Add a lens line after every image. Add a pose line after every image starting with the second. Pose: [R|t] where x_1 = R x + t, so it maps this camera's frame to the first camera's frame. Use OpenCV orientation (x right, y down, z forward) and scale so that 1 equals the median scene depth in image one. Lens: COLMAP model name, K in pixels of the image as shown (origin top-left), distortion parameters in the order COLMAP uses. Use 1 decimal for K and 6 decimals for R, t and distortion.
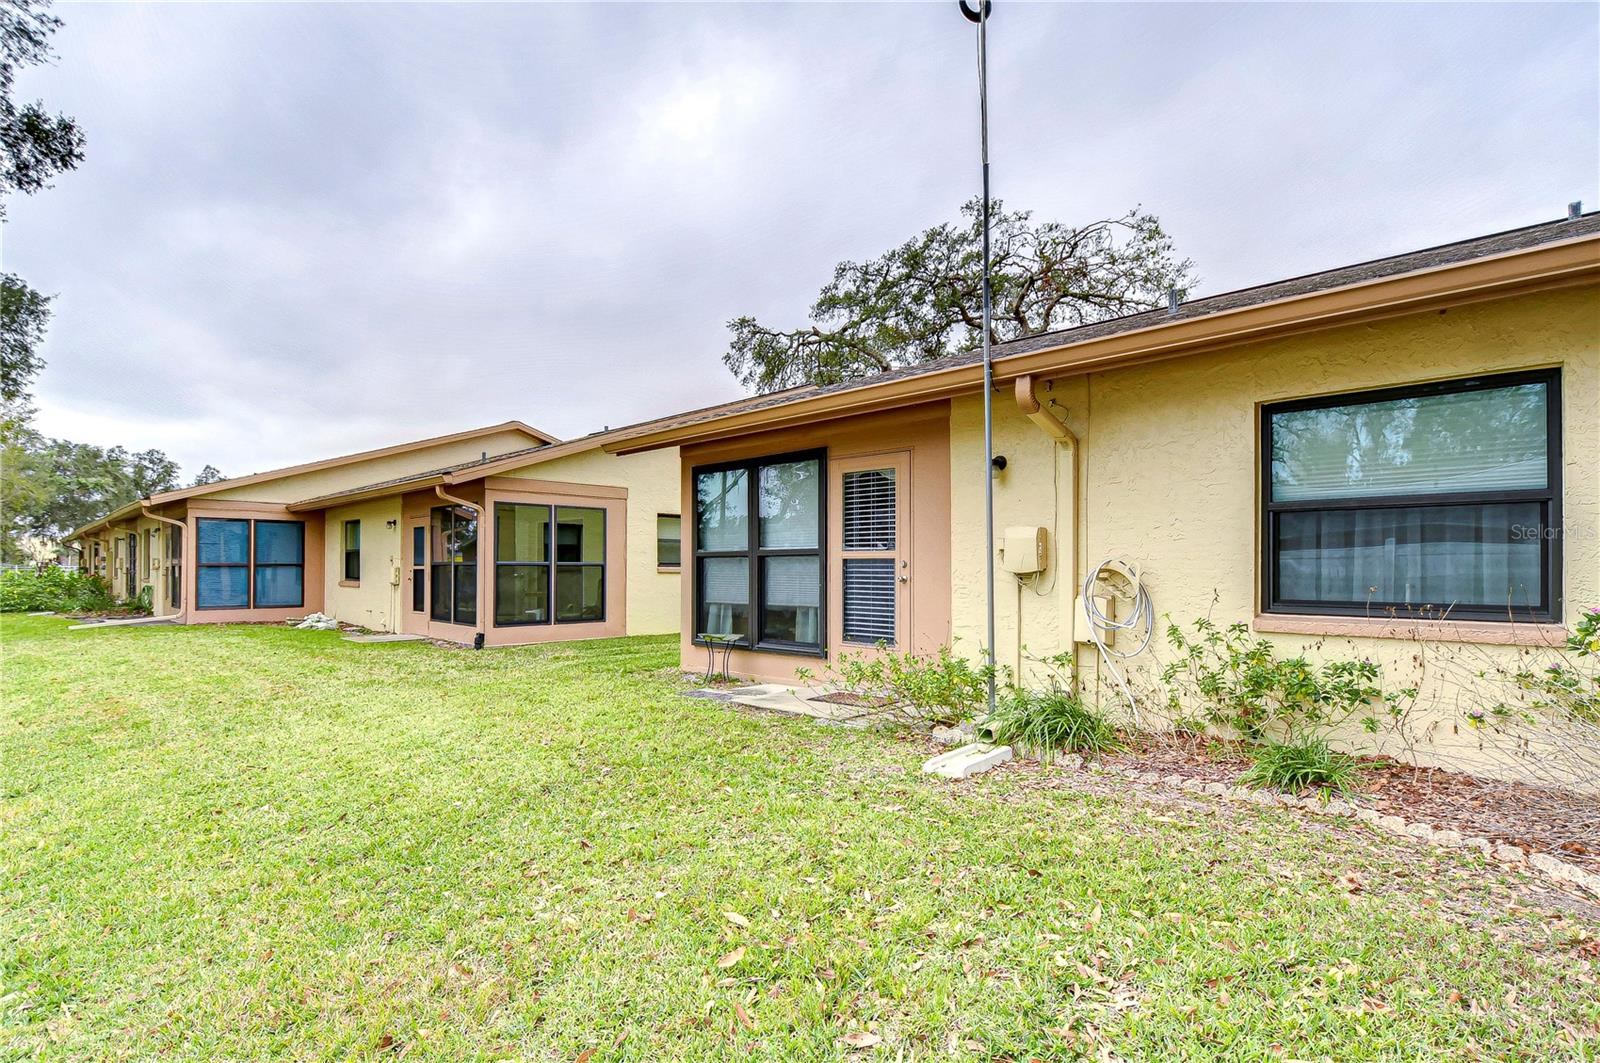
lens RADIAL K [[729.6, 0, 782.1], [0, 729.6, 565.4], [0, 0, 1]] dist [0.002794, -0.007299]
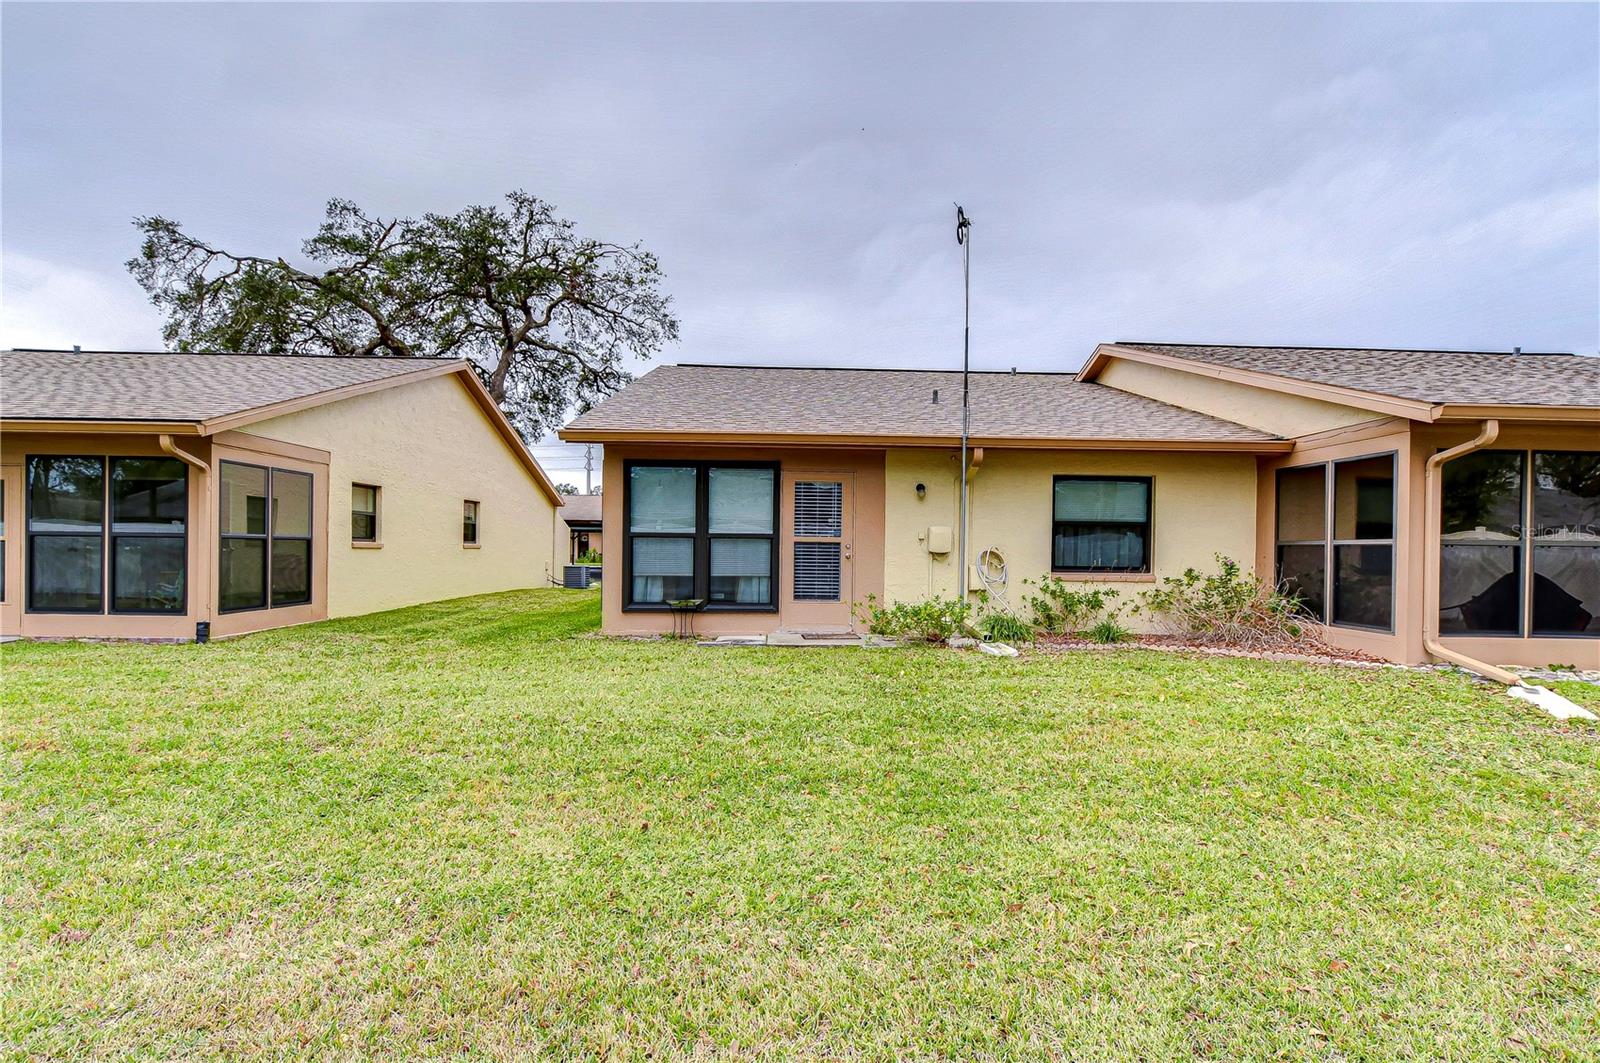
lens RADIAL K [[705.0, 0, 762.9], [0, 705.0, 546.8], [0, 0, 1]] dist [0.001337, -0.000500]
pose [[0.739360, 0.007687, 0.673266, -0.493644], [-0.014517, 0.999884, 0.004526, -0.002537], [-0.673153, -0.013120, 0.739386, 0.015502]]
